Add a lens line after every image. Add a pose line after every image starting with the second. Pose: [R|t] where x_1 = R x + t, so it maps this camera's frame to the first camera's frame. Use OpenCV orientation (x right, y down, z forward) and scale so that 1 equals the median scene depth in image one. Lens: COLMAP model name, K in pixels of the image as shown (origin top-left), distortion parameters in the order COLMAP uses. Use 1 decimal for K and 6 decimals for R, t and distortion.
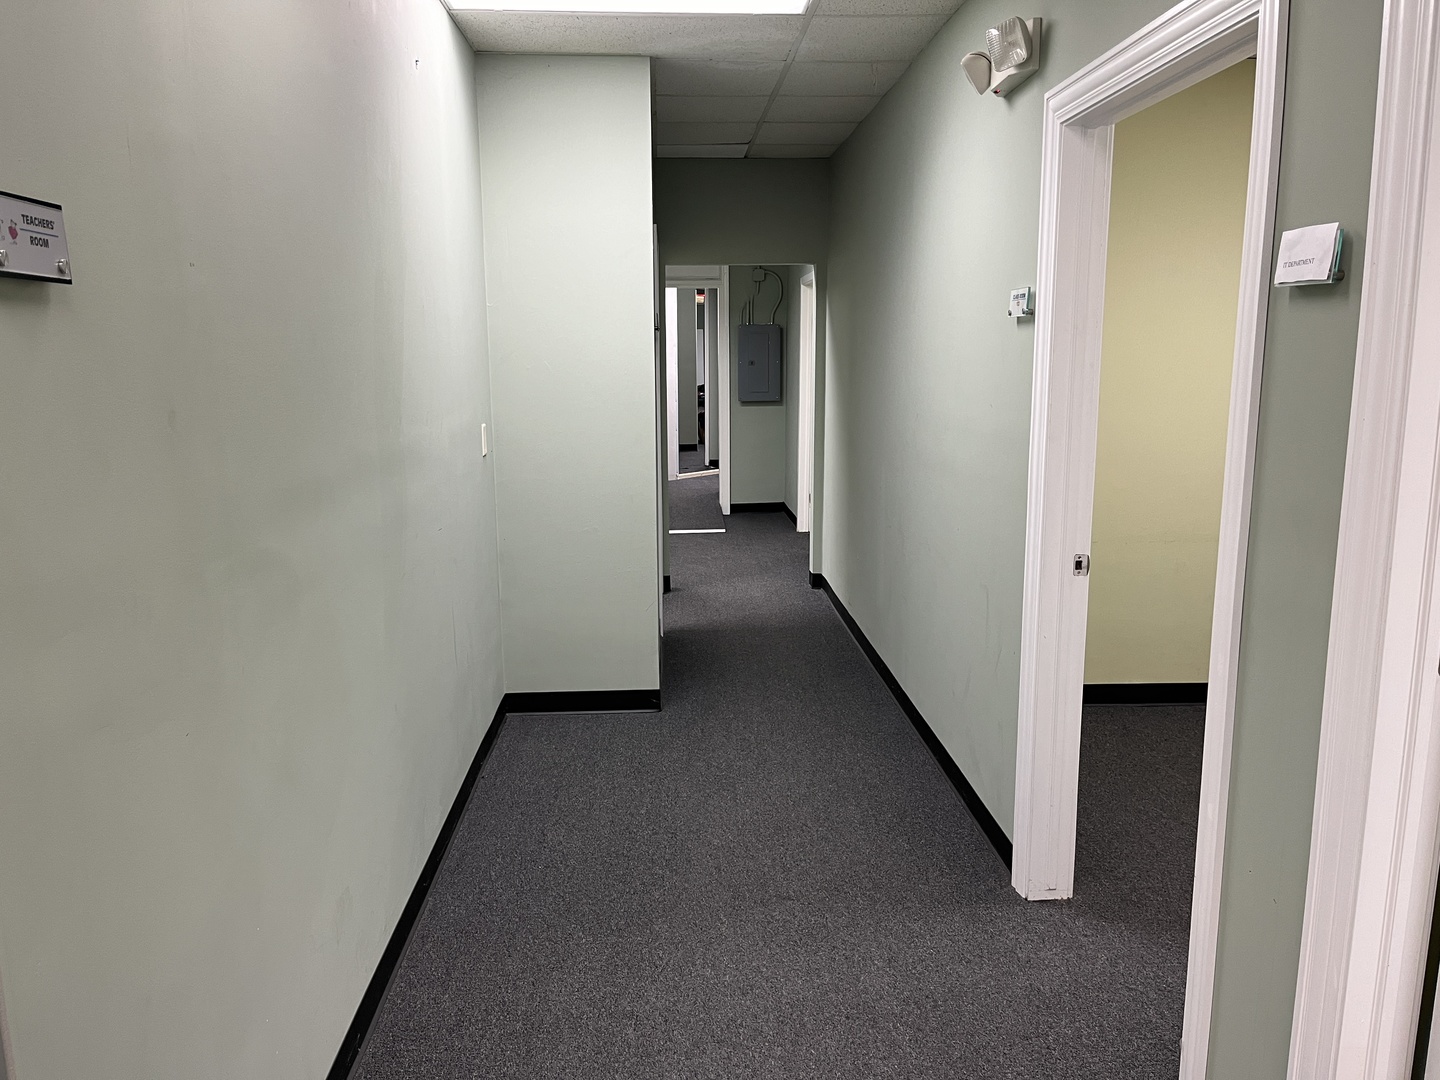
lens RADIAL K [[1086.6, 0, 706.8], [0, 1086.6, 540.5], [0, 0, 1]] dist [0.050020, -0.072200]
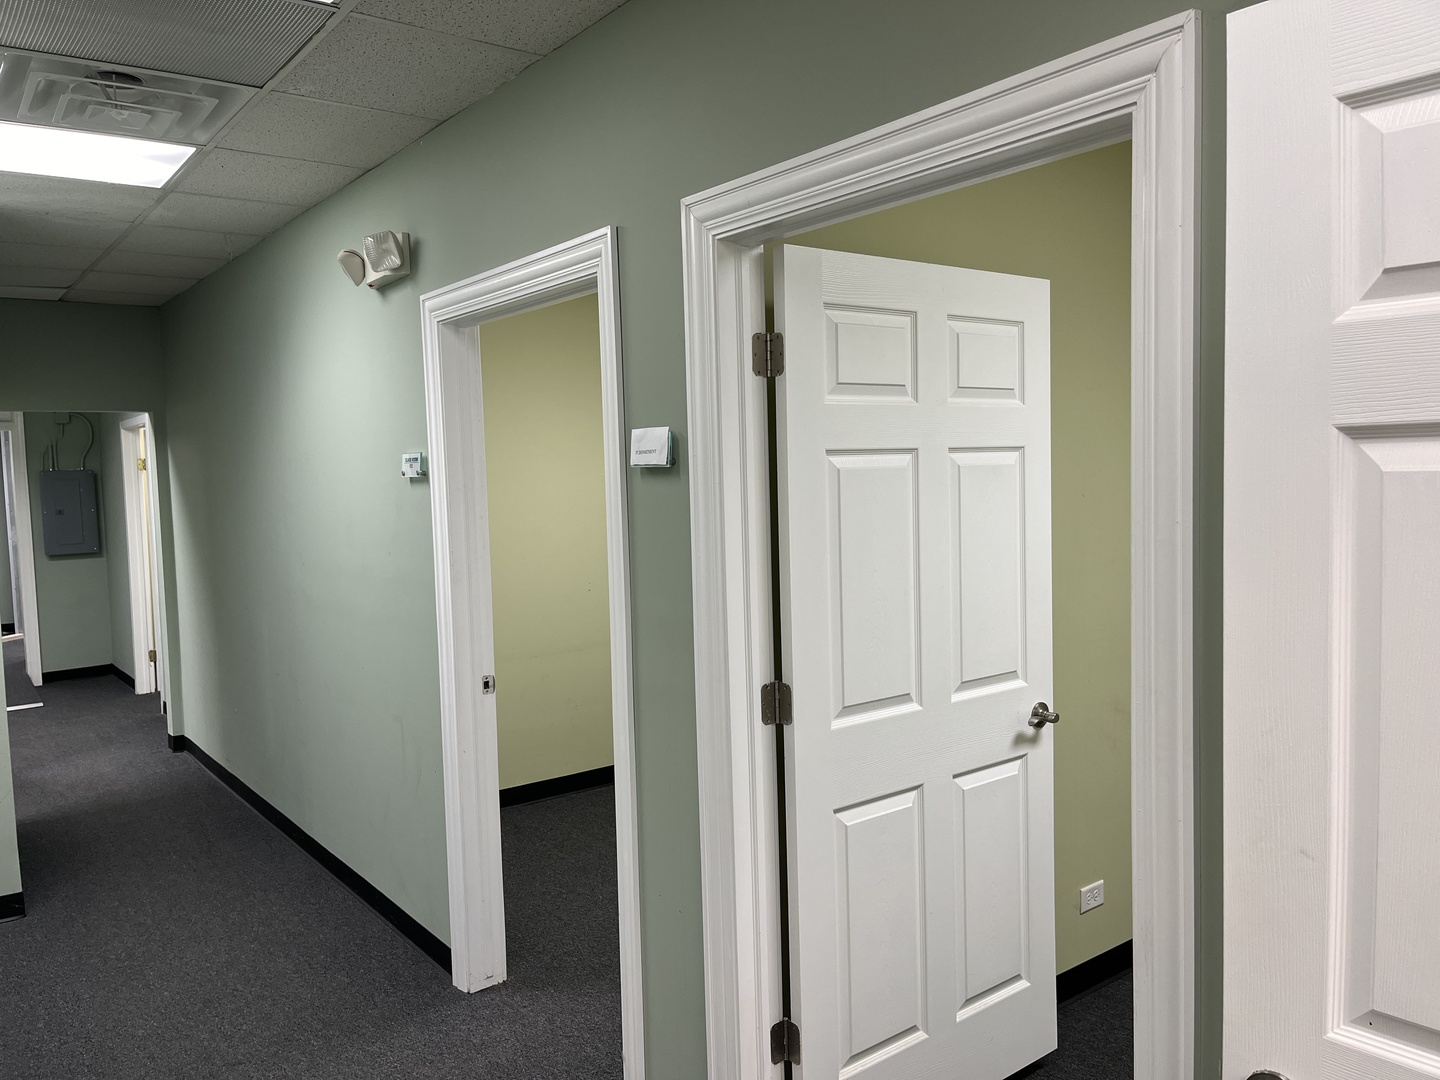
lens RADIAL K [[1086.6, 0, 706.8], [0, 1086.6, 540.5], [0, 0, 1]] dist [0.050020, -0.072200]
pose [[0.823736, -0.053630, 0.564431, -0.108913], [0.121296, 0.989137, -0.083037, -0.004716], [-0.553846, 0.136863, 0.821293, -0.107100]]
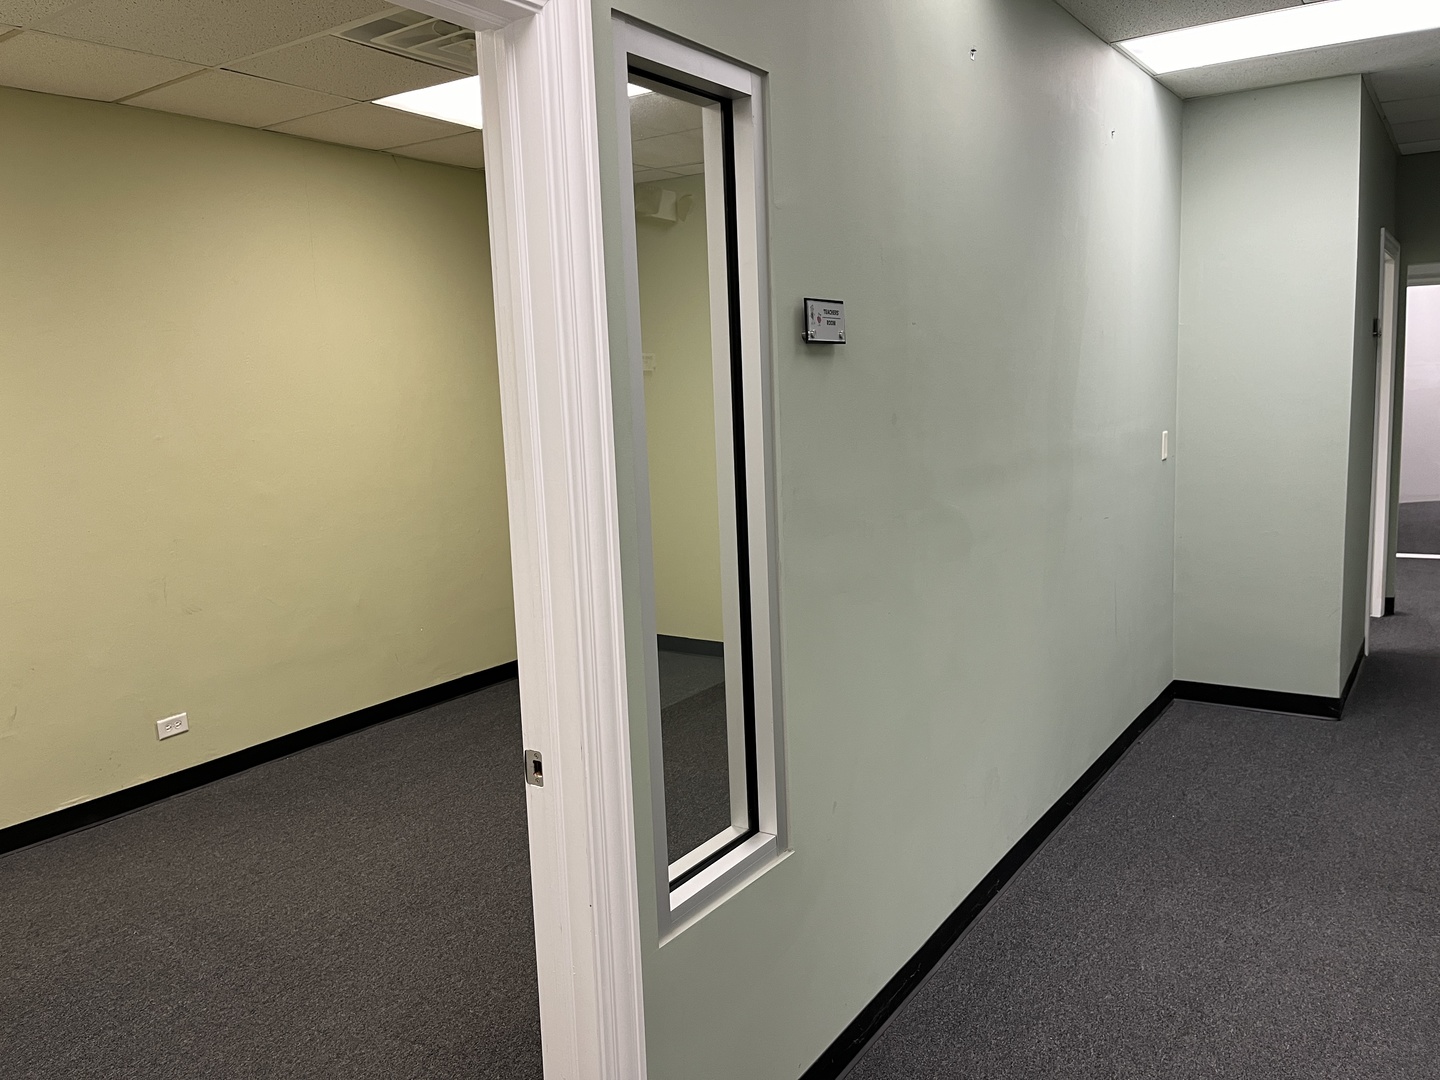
lens RADIAL K [[1086.6, 0, 706.8], [0, 1086.6, 540.5], [0, 0, 1]] dist [0.050020, -0.072200]
pose [[0.794903, 0.059334, -0.603828, 0.141402], [-0.068446, 0.997623, 0.007924, 0.037497], [0.602863, 0.035031, 0.797075, -0.230210]]
